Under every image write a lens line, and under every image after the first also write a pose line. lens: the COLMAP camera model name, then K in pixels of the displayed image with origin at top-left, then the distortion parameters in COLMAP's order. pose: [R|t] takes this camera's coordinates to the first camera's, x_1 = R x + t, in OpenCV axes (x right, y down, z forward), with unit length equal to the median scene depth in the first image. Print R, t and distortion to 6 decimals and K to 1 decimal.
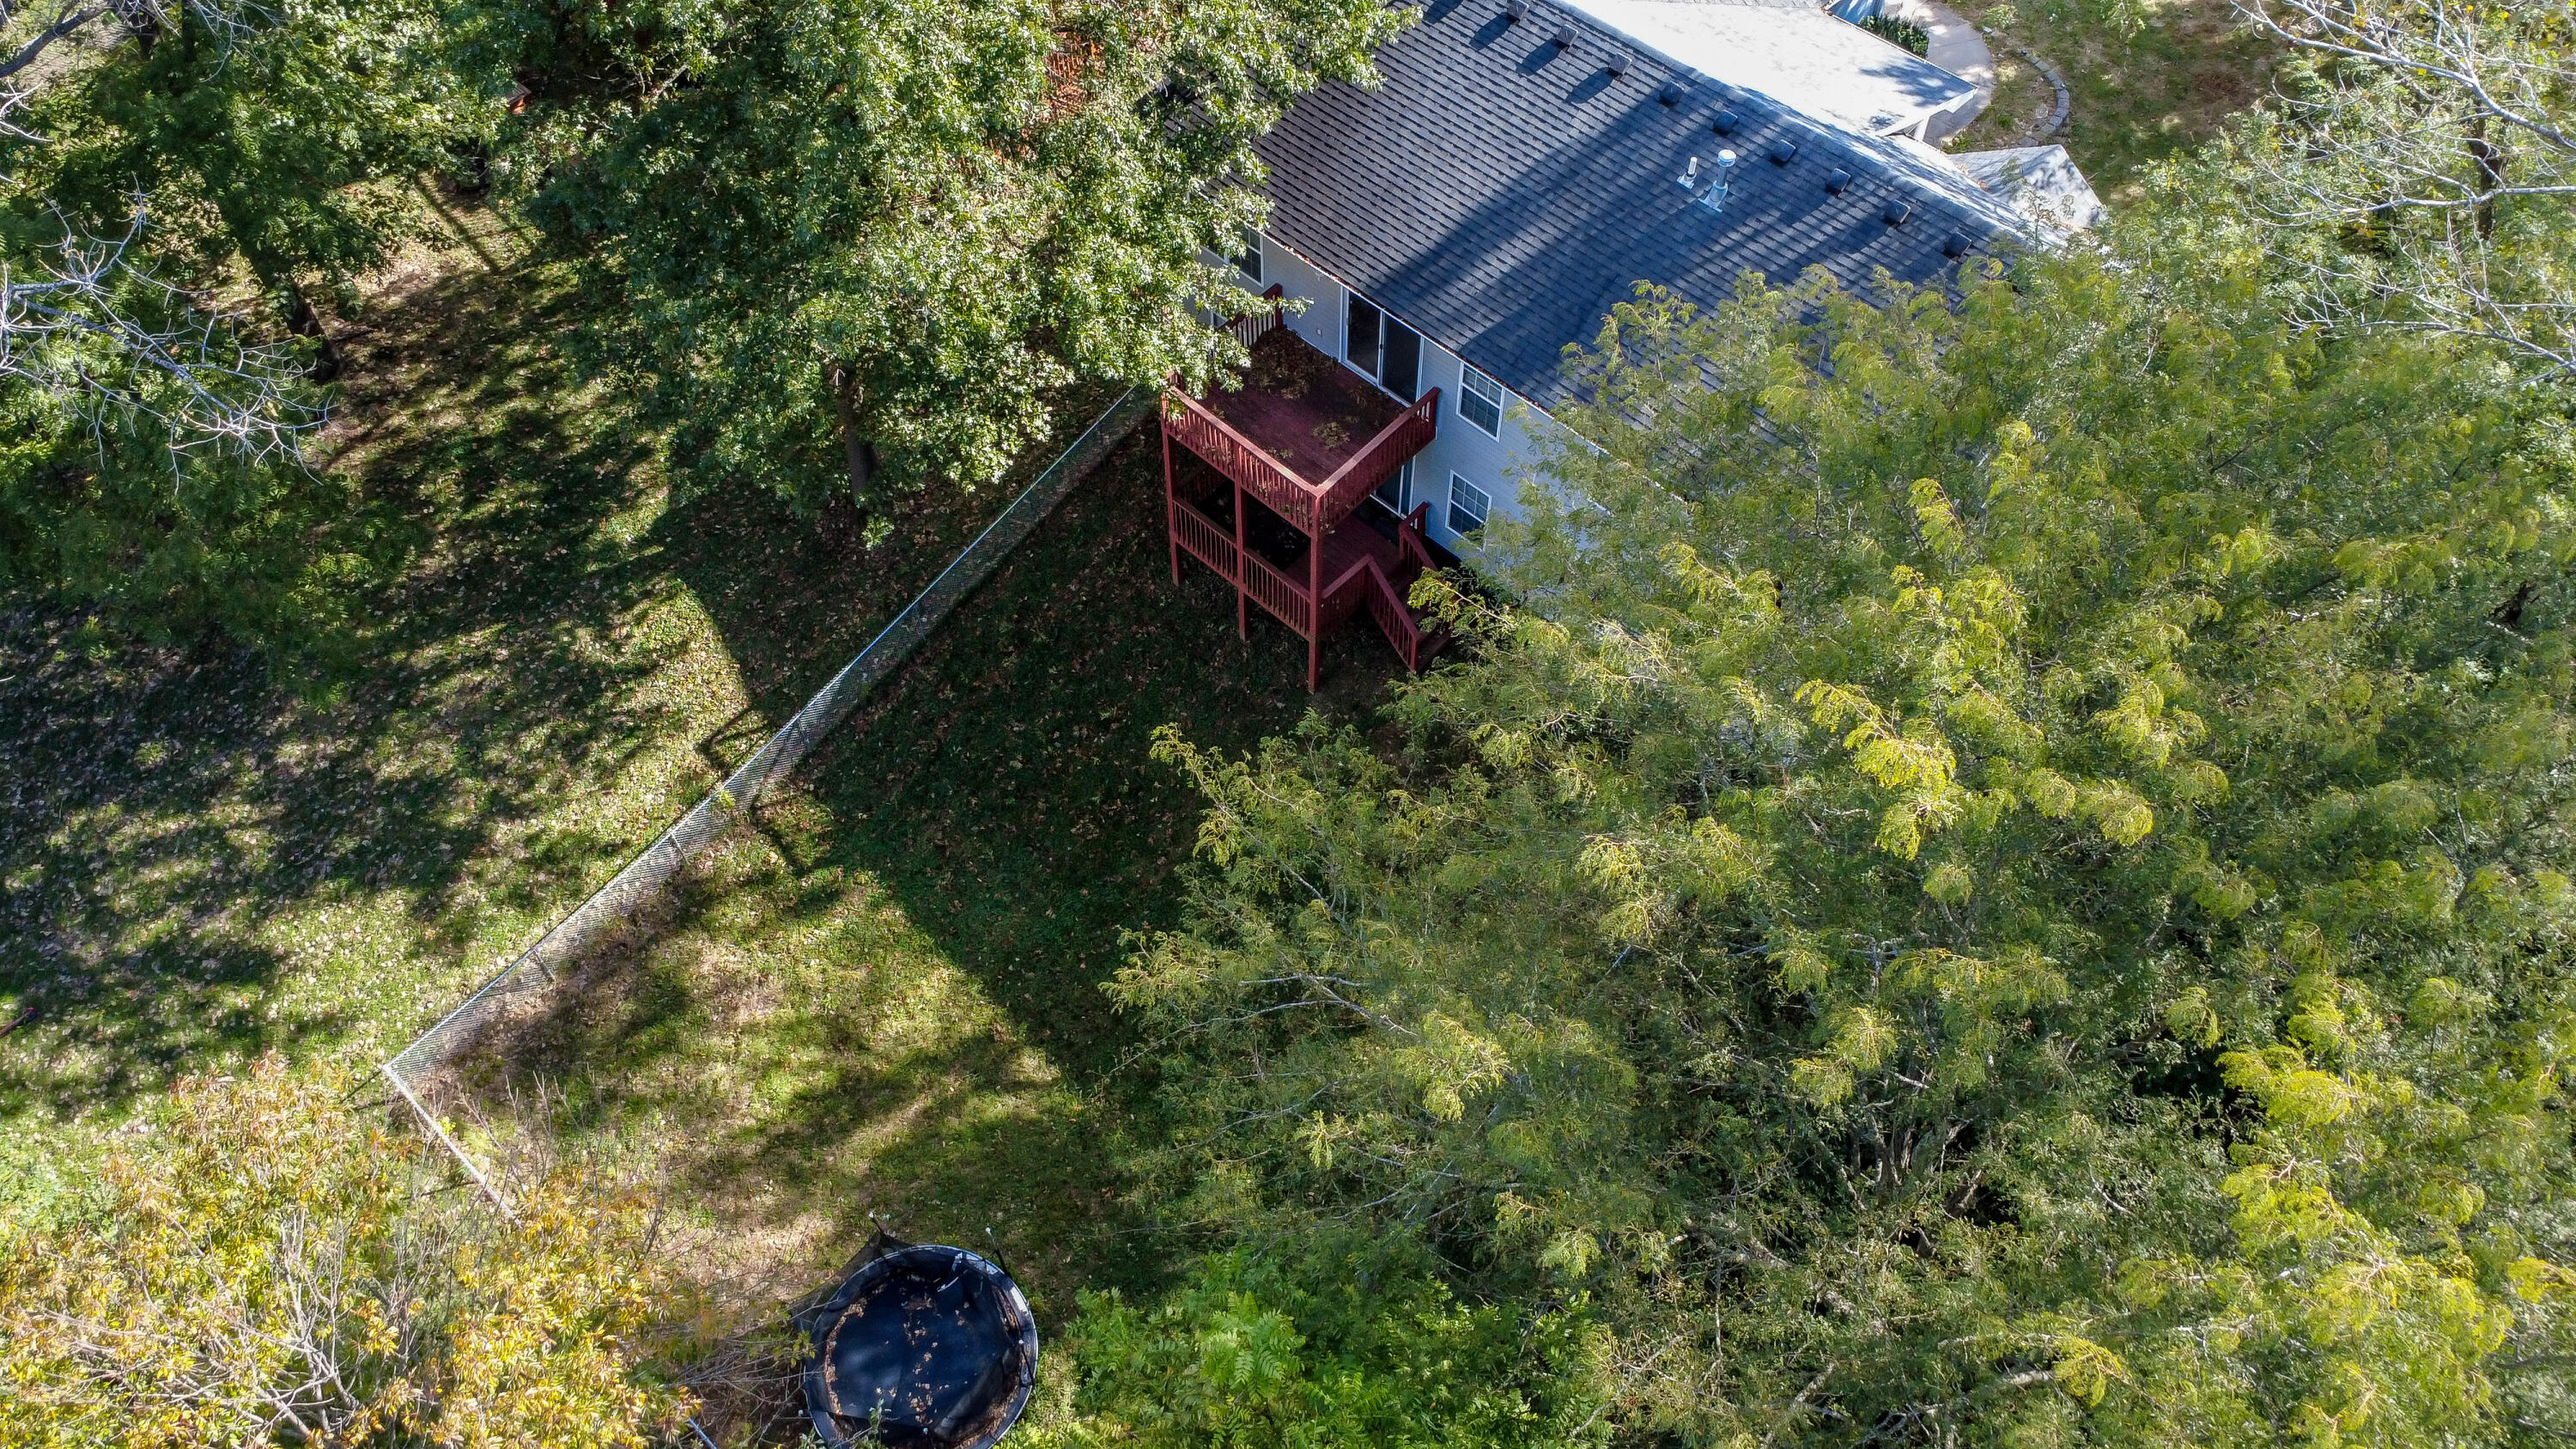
lens RADIAL K [[1944.9, 0, 1274.5], [0, 1944.9, 726.3], [0, 0, 1]] dist [0.005435, -0.007128]
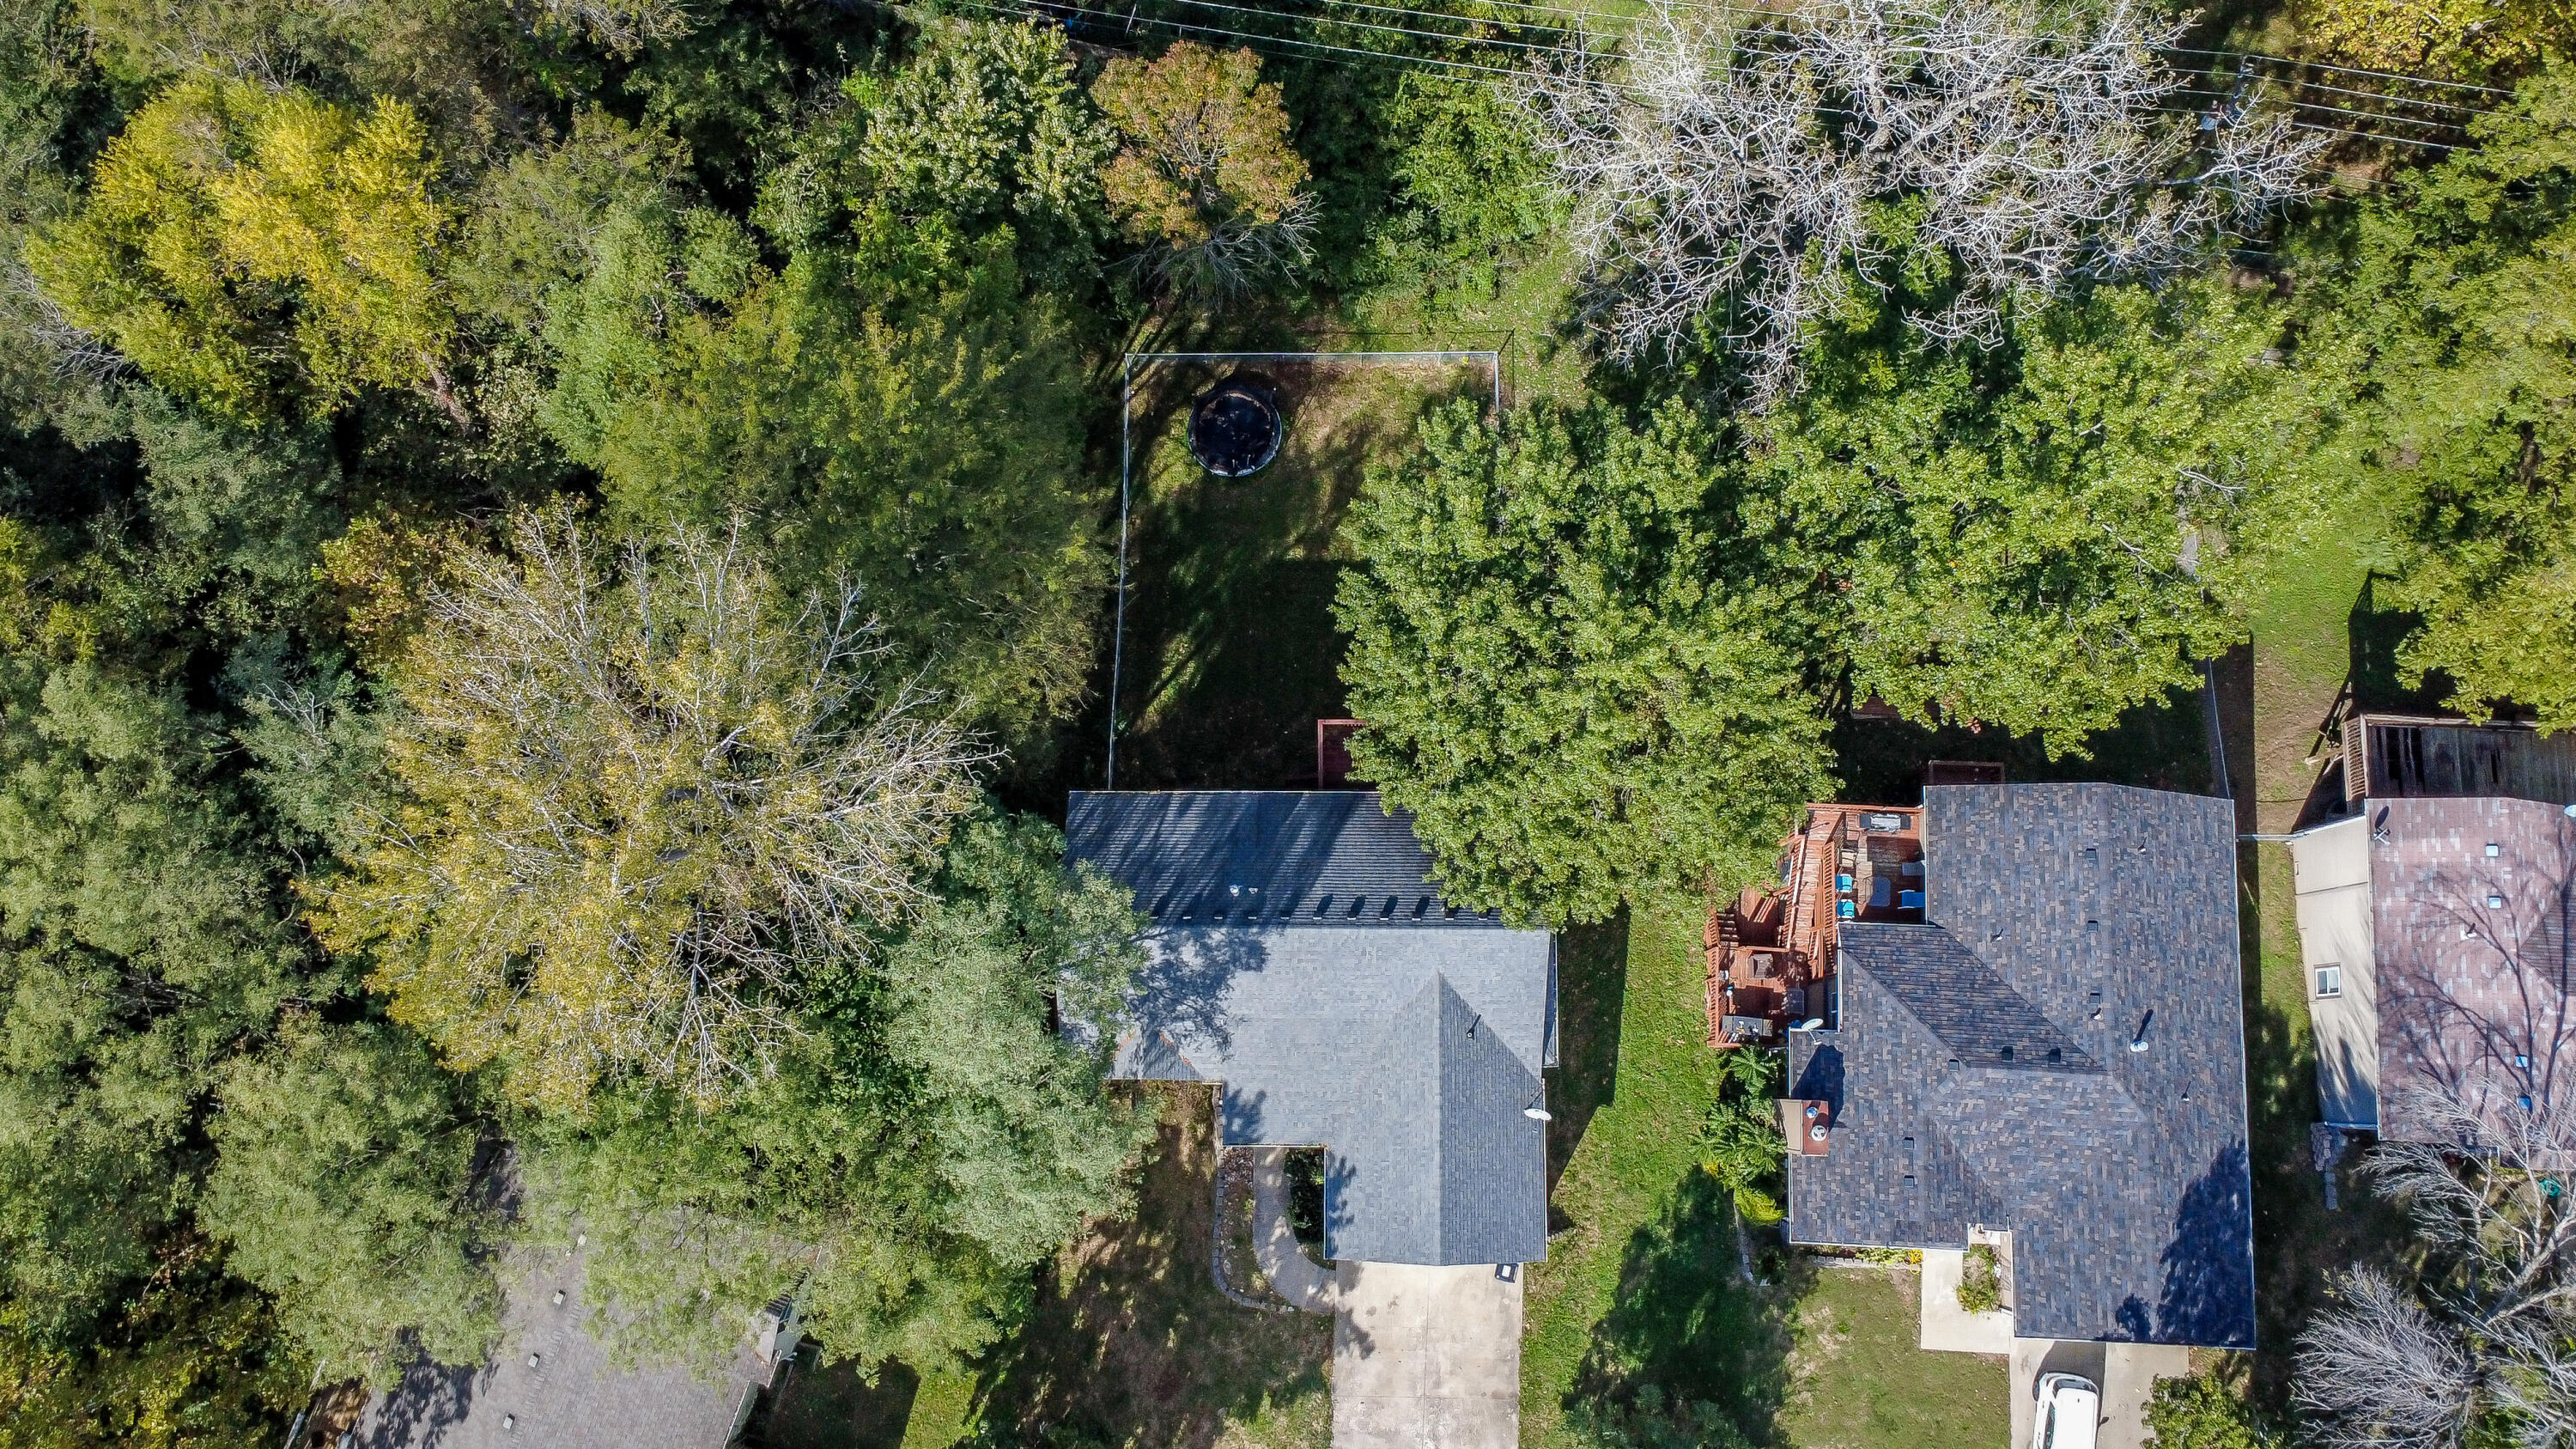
lens RADIAL K [[1944.9, 0, 1282.7], [0, 1944.9, 733.4], [0, 0, 1]] dist [0.005435, -0.007128]
pose [[-0.732371, 0.672814, -0.104660, 0.243560], [-0.548696, -0.492139, 0.675819, -1.333498], [0.403193, 0.552378, 0.729599, -0.478279]]
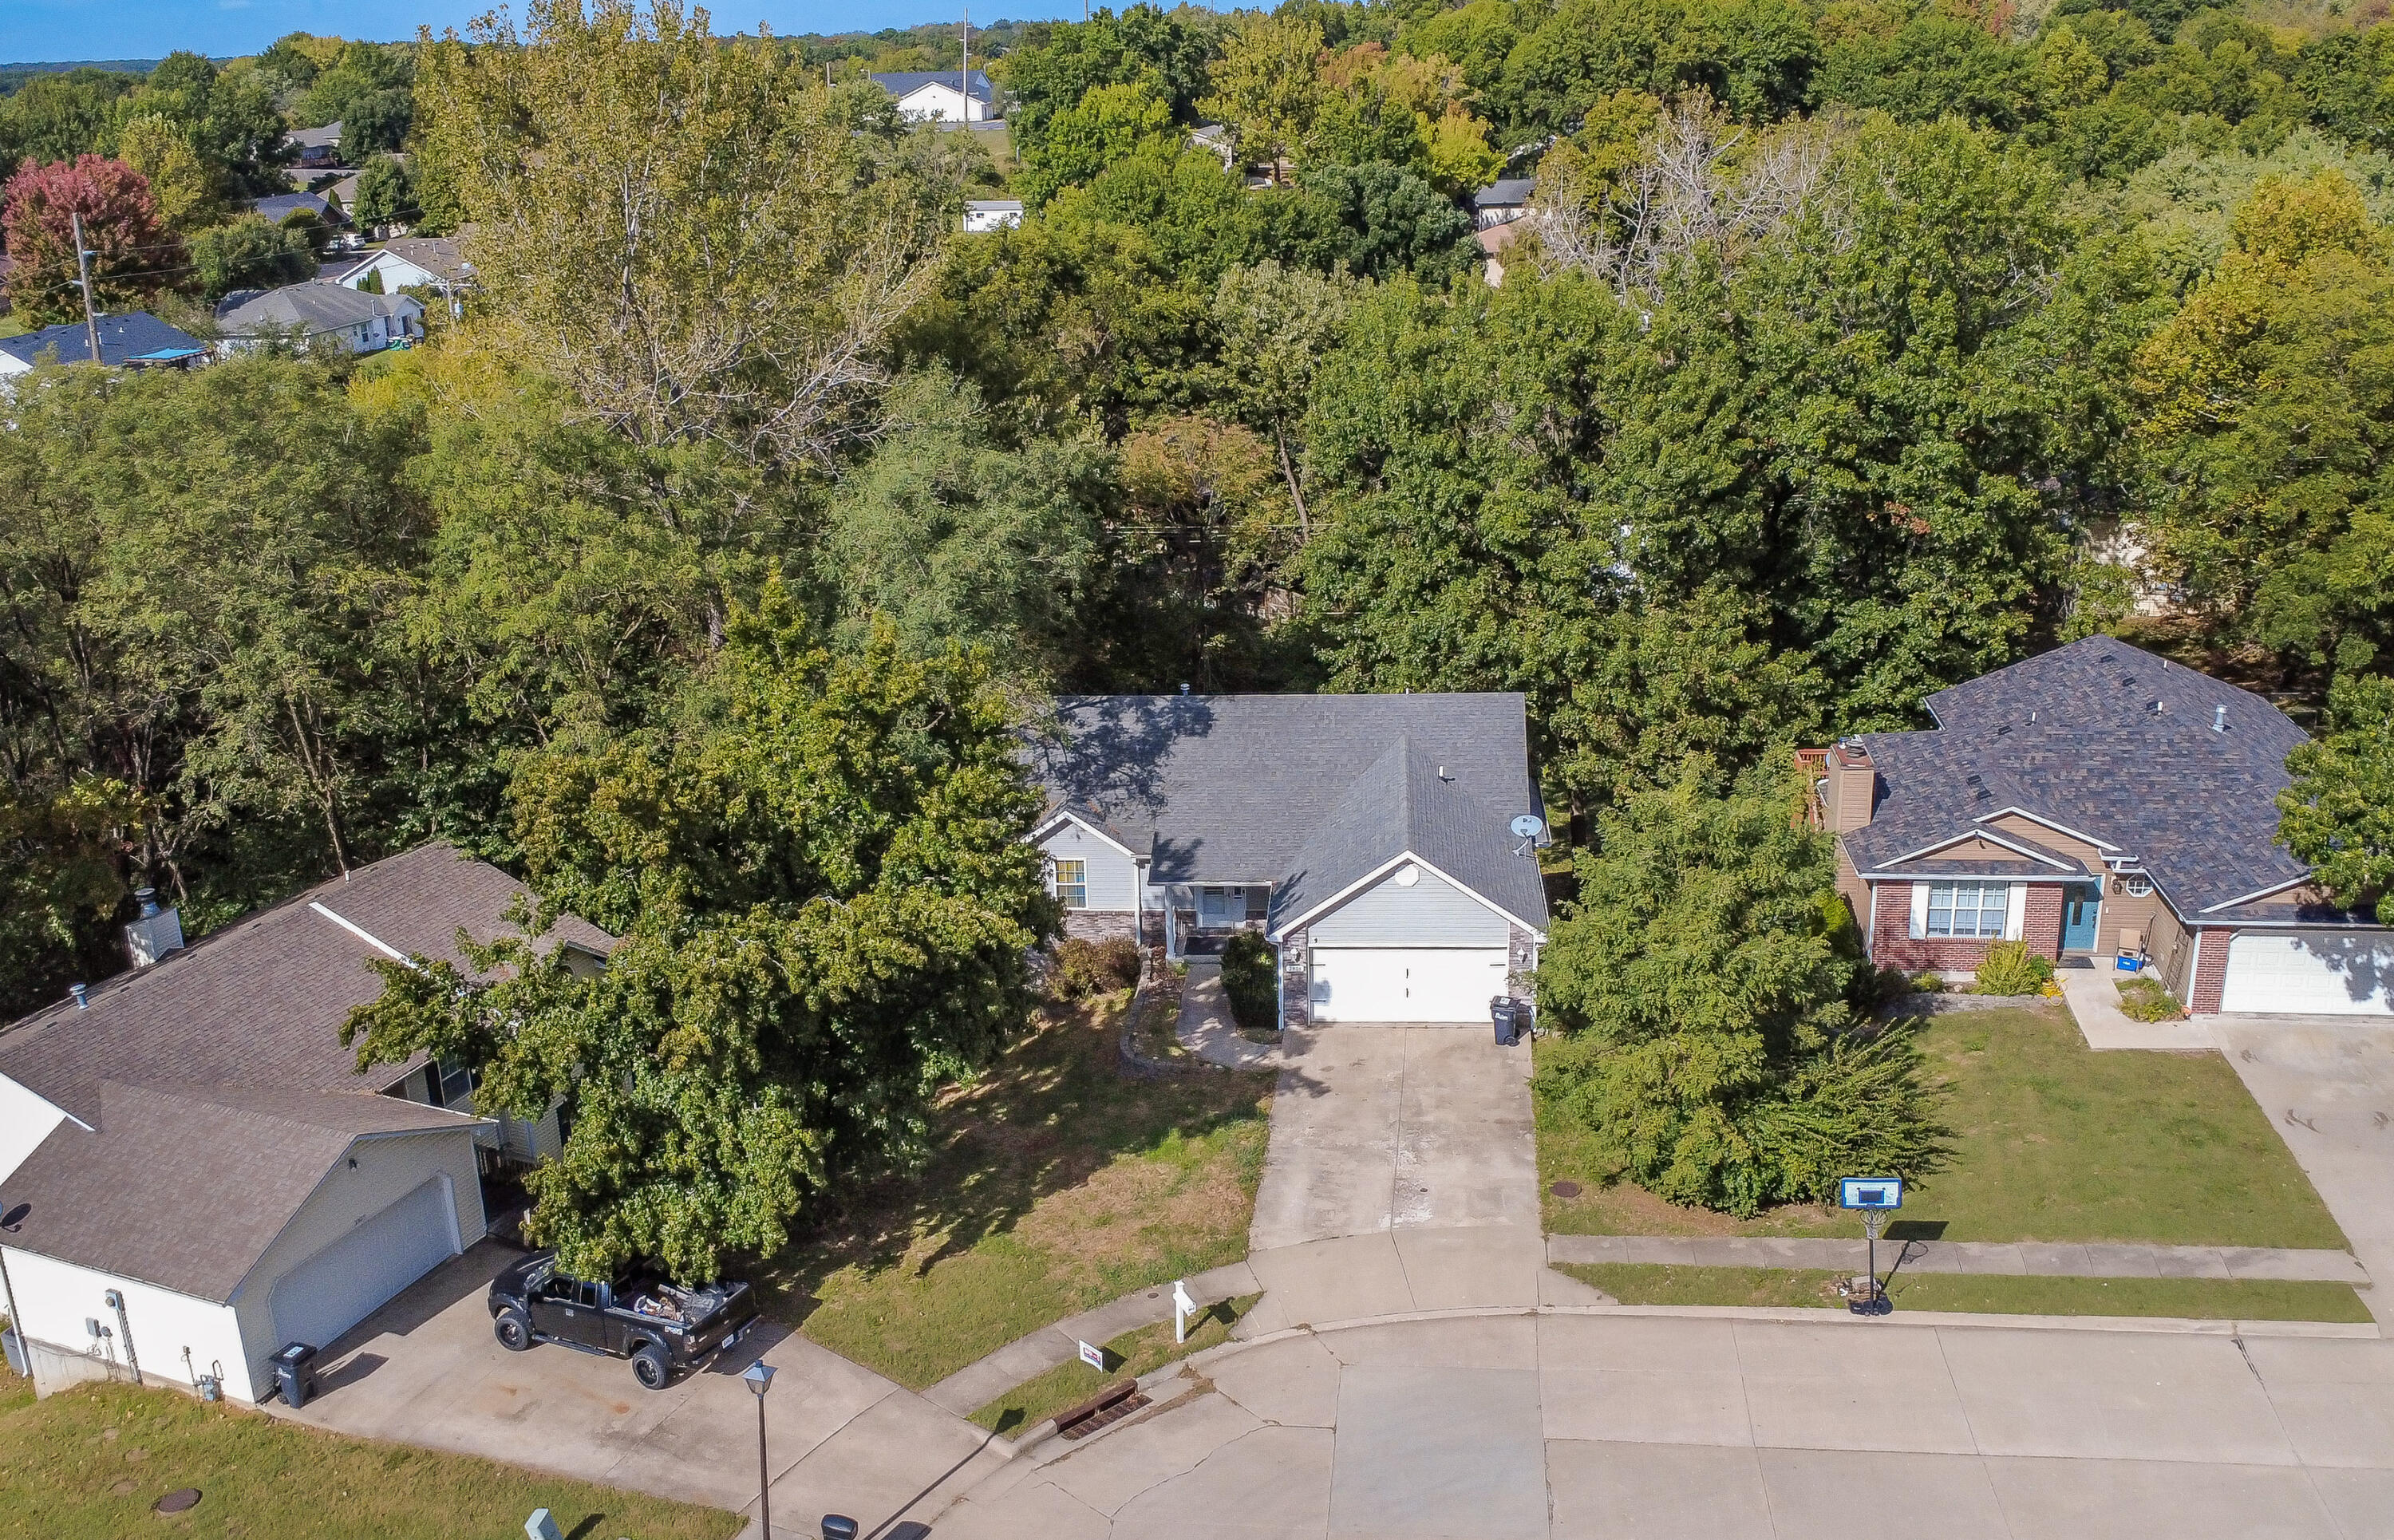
lens RADIAL K [[2014.9, 0, 1196.6], [0, 2014.9, 751.8], [0, 0, 1]] dist [-0.017417, -0.007322]
pose [[-0.778819, 0.233926, -0.581996, 1.160217], [-0.494771, 0.341203, 0.799238, -1.552853], [0.385542, 0.910417, -0.149996, 1.112732]]
